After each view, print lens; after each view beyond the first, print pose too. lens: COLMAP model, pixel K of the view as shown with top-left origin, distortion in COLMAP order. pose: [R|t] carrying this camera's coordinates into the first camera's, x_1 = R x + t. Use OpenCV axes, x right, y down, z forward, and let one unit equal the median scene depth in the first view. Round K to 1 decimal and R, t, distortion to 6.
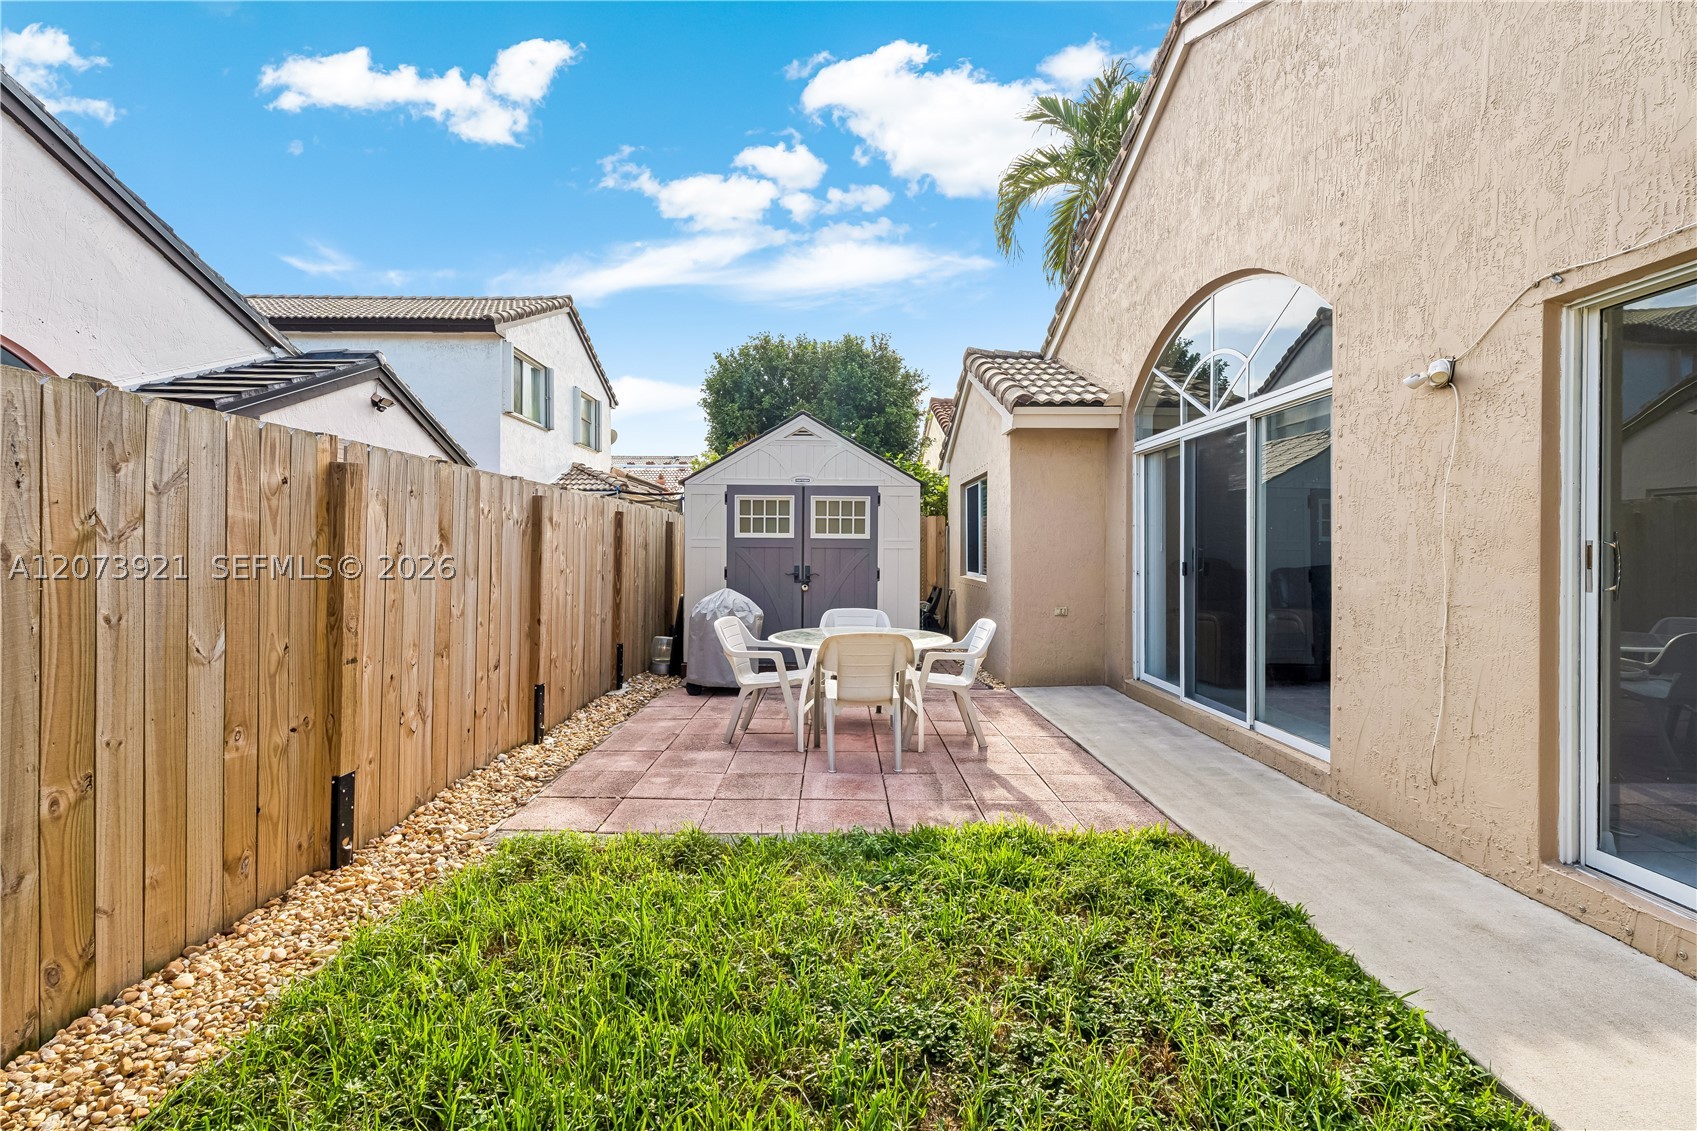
lens RADIAL K [[751.3, 0, 845.6], [0, 751.3, 555.2], [0, 0, 1]] dist [0.002937, 0.000324]
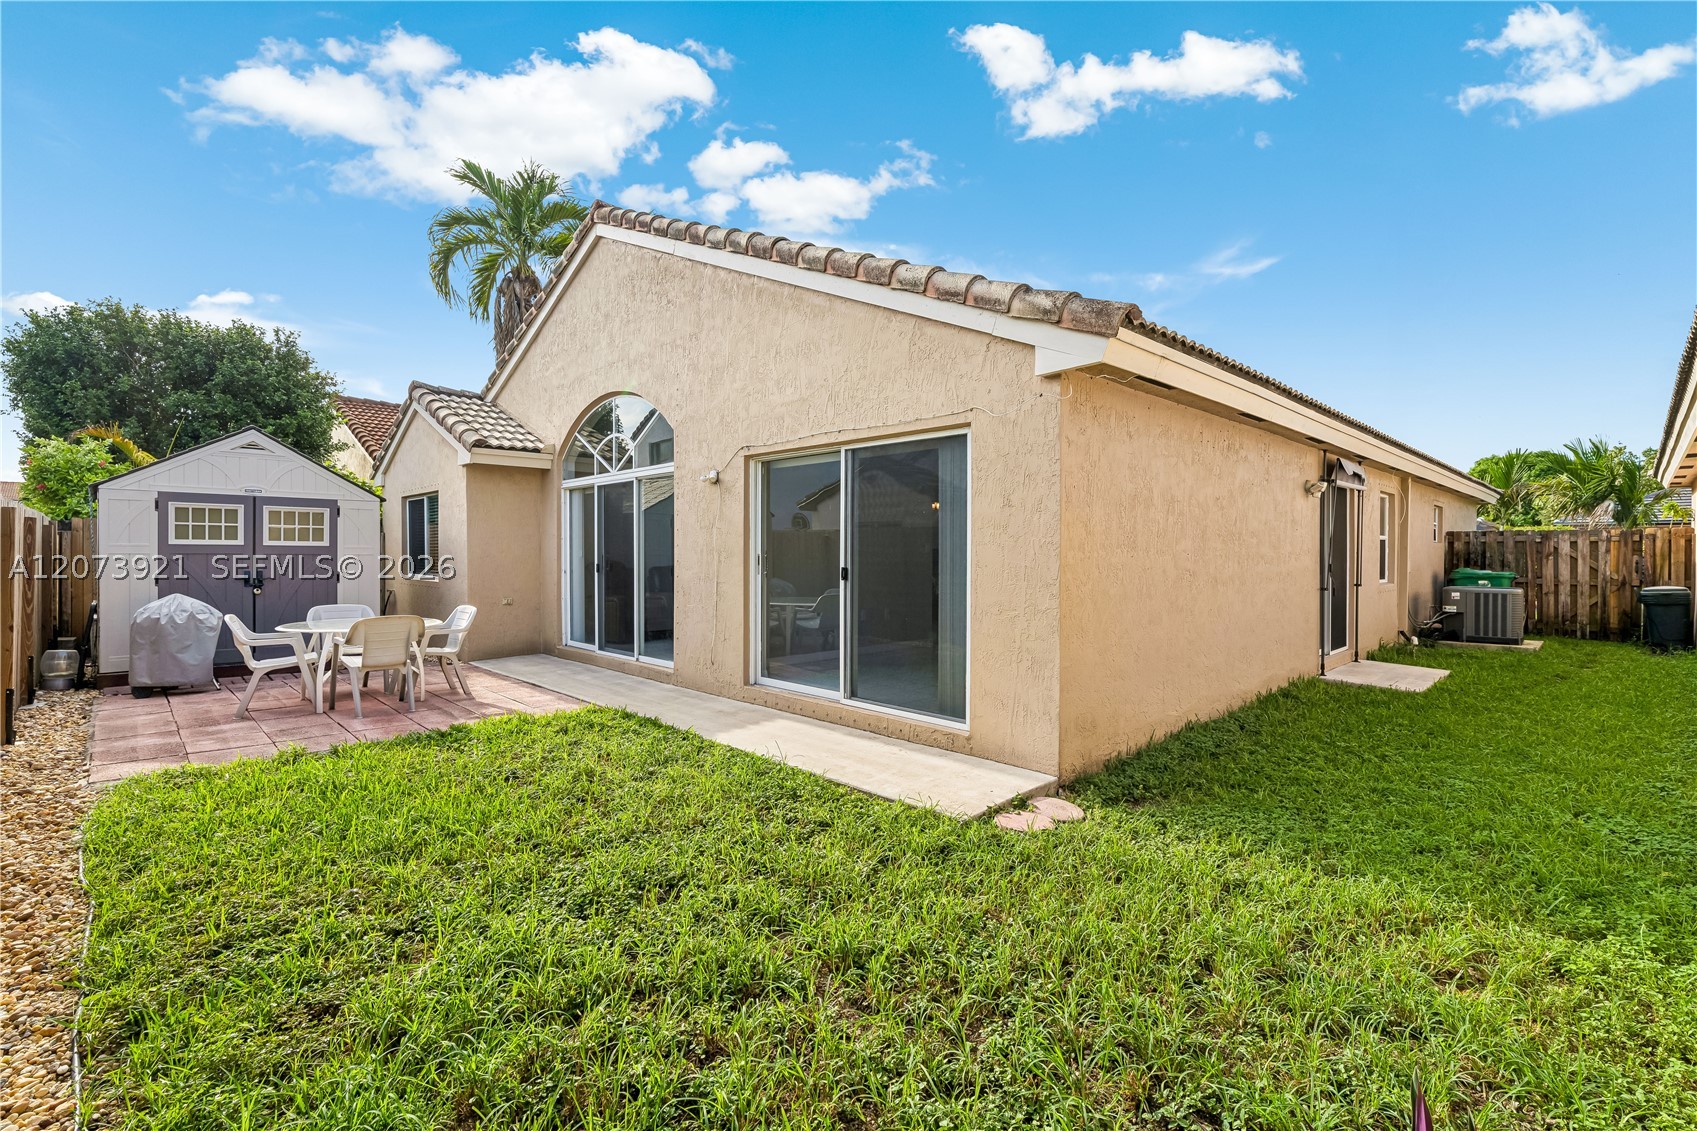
lens RADIAL K [[751.3, 0, 845.6], [0, 751.3, 555.2], [0, 0, 1]] dist [0.002937, 0.000324]
pose [[0.724368, -0.002404, 0.689410, -0.208285], [0.004217, 0.999991, -0.000945, -0.004341], [-0.689401, 0.003592, 0.724371, -0.400473]]
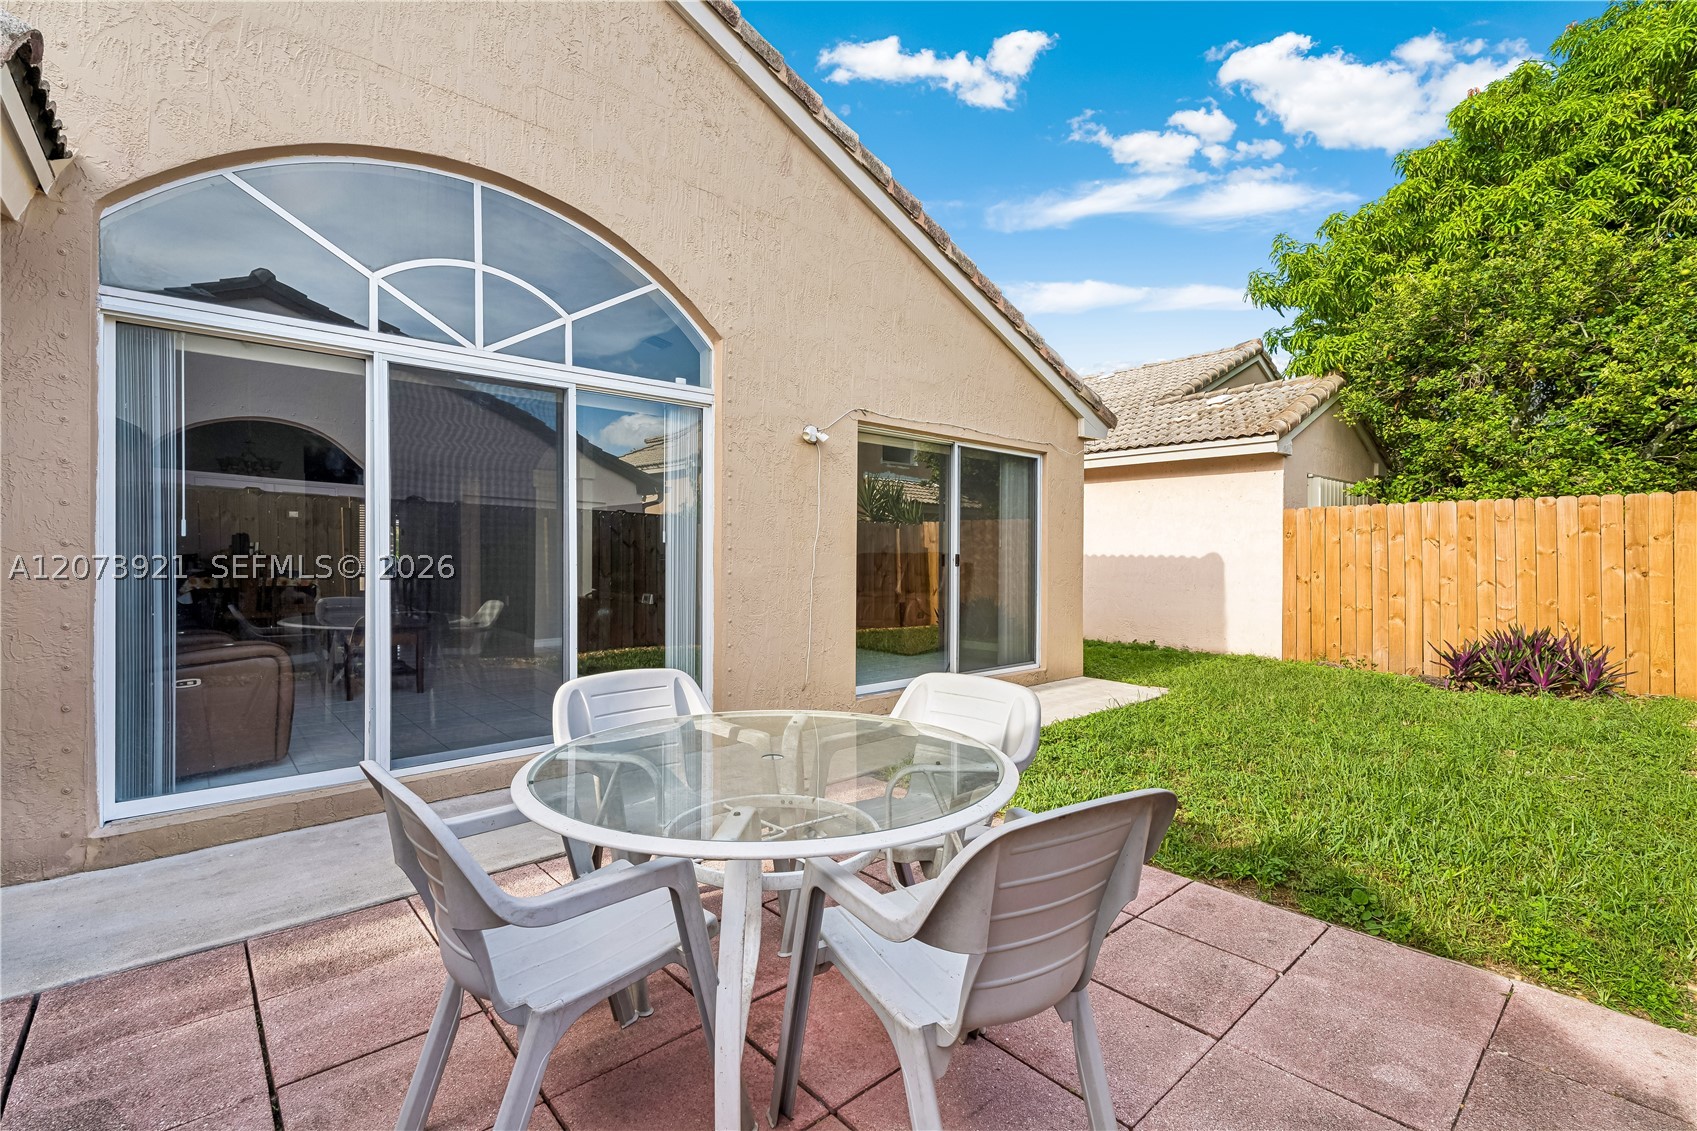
lens RADIAL K [[751.3, 0, 845.6], [0, 751.3, 555.2], [0, 0, 1]] dist [0.002937, 0.000324]
pose [[-0.657817, -0.004884, 0.753162, -0.225704], [-0.000853, 0.999983, 0.005740, 0.004324], [-0.753177, 0.003133, -0.657811, 0.946180]]
